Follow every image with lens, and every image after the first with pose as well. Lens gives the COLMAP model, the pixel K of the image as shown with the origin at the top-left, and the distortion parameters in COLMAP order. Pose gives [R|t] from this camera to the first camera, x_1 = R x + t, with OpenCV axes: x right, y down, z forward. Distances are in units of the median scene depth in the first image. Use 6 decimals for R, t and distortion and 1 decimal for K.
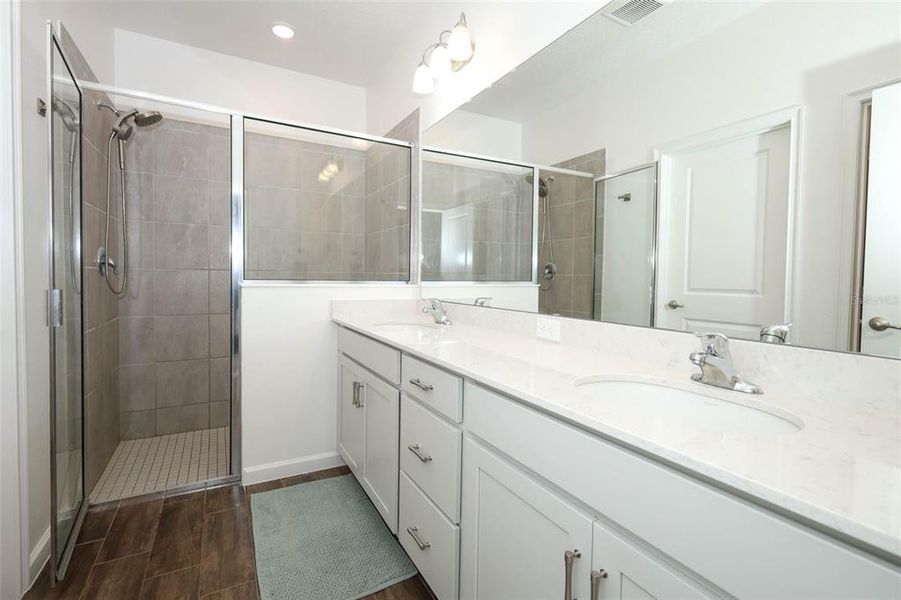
lens RADIAL K [[406.5, 0, 454.2], [0, 406.5, 293.5], [0, 0, 1]] dist [0.001770, -0.000048]
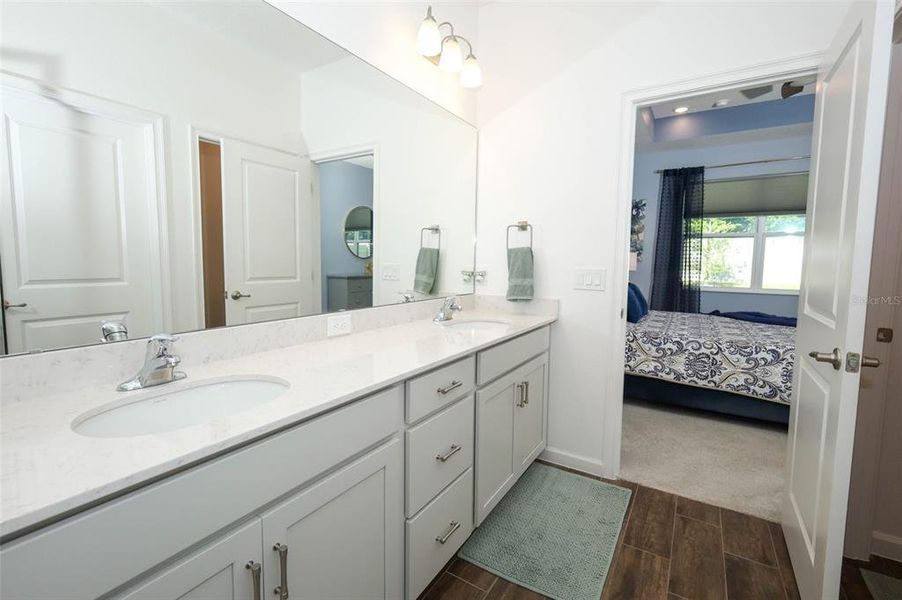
lens RADIAL K [[406.9, 0, 454.7], [0, 406.9, 293.5], [0, 0, 1]] dist [0.001770, -0.000048]
pose [[-0.473766, -0.087797, 0.876263, -0.779076], [0.017731, 0.993865, 0.109167, -0.097488], [-0.880472, 0.067257, -0.469303, 1.163494]]
